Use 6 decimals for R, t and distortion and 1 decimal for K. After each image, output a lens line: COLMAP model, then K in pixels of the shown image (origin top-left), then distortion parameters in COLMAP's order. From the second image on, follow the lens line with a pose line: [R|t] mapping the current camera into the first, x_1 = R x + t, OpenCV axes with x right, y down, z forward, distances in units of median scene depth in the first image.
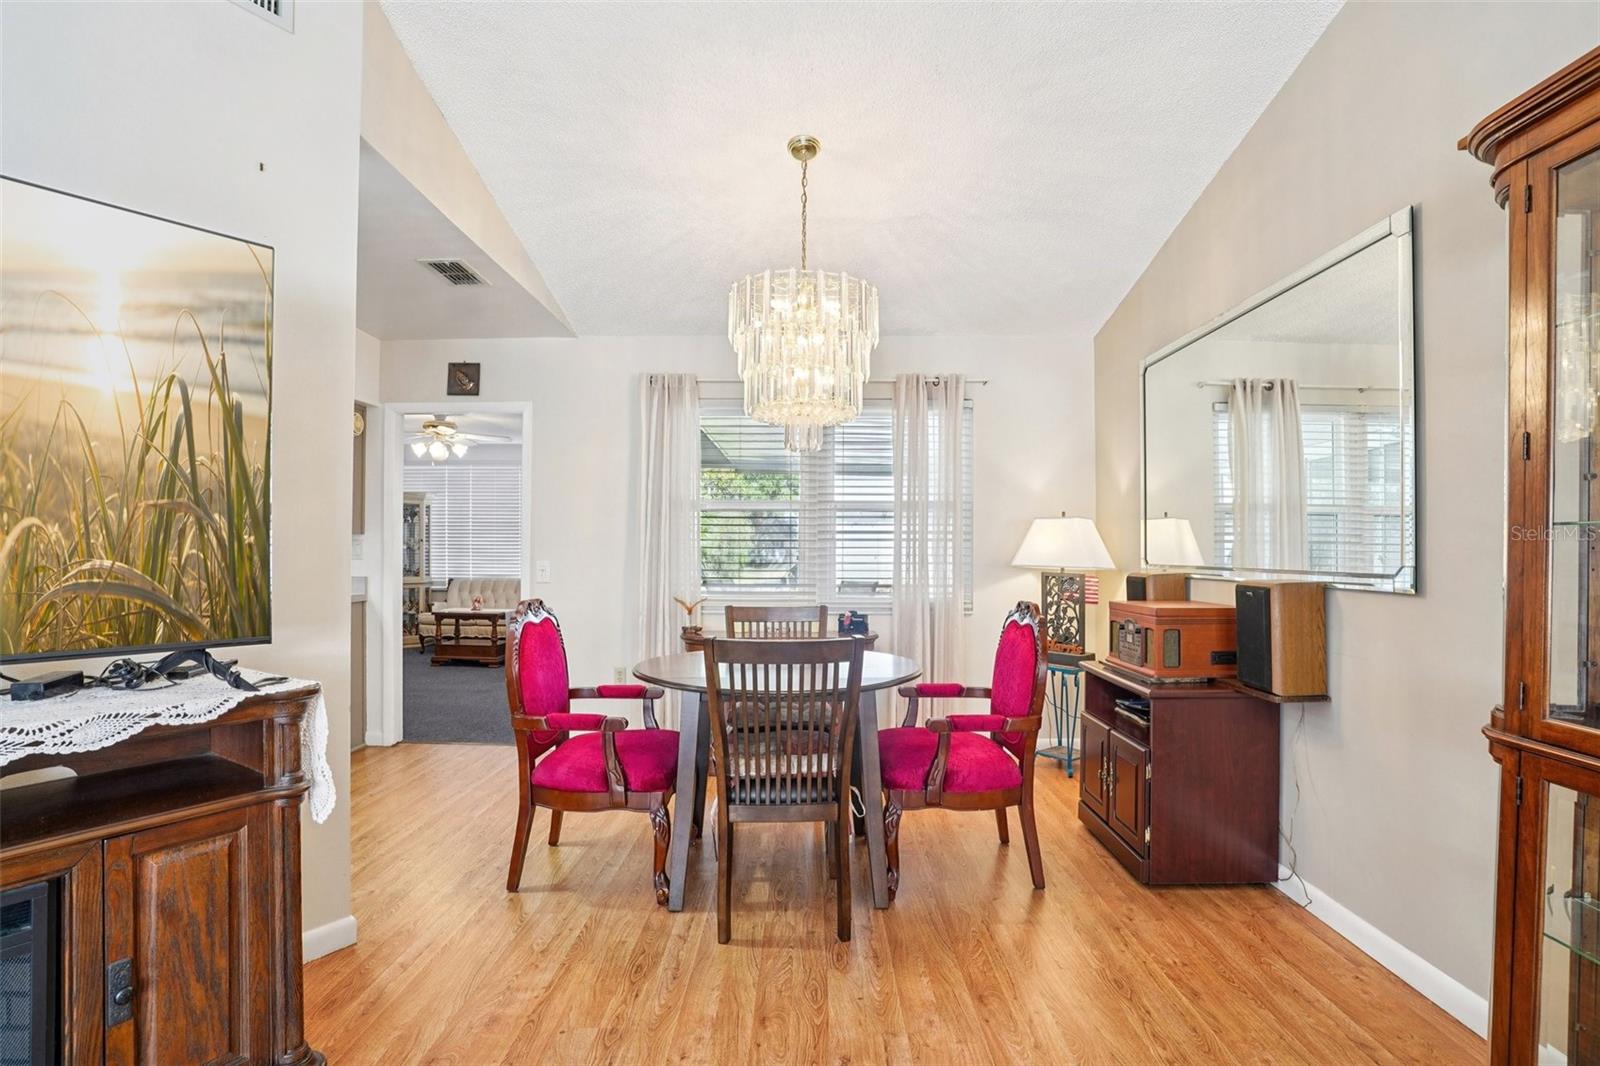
lens RADIAL K [[810.2, 0, 800.0], [0, 810.2, 533.0], [0, 0, 1]] dist [-0.002120, 0.000110]
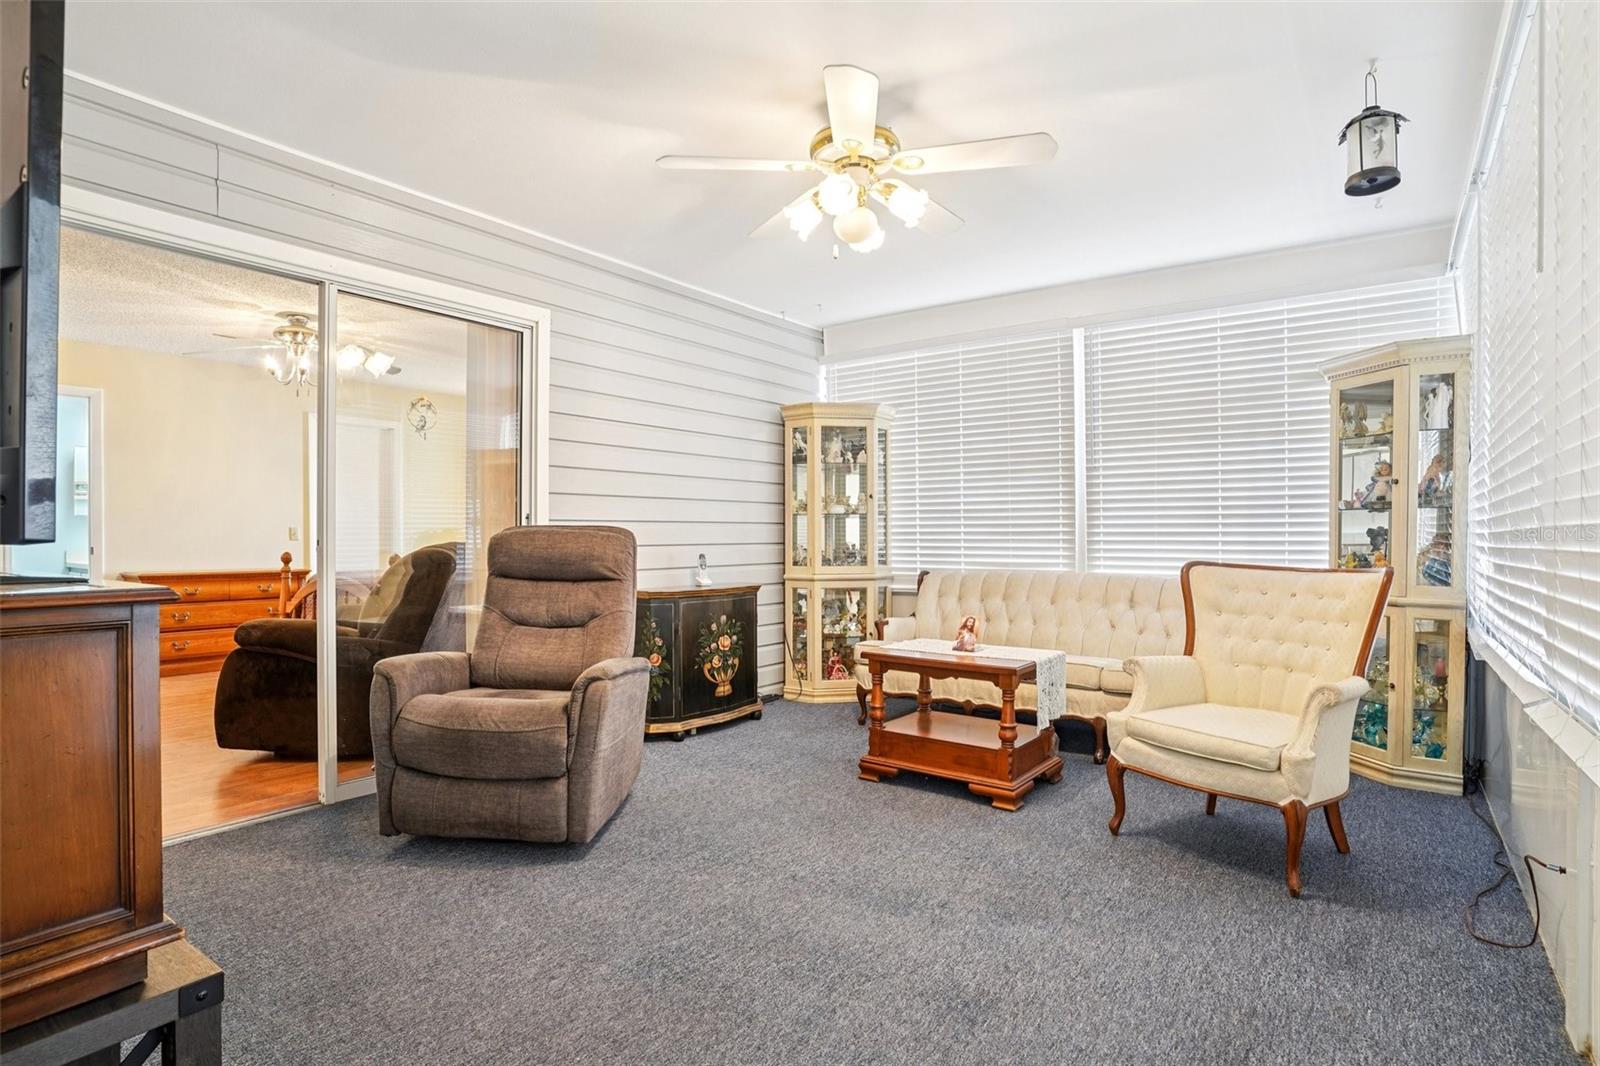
lens RADIAL K [[865.9, 0, 800.0], [0, 865.9, 545.9], [0, 0, 1]] dist [-0.000326, -0.000452]
pose [[0.832698, 0.007954, -0.553671, -0.213361], [0.012158, 0.999393, 0.032642, 0.023767], [0.553595, -0.033912, 0.832095, 0.553656]]
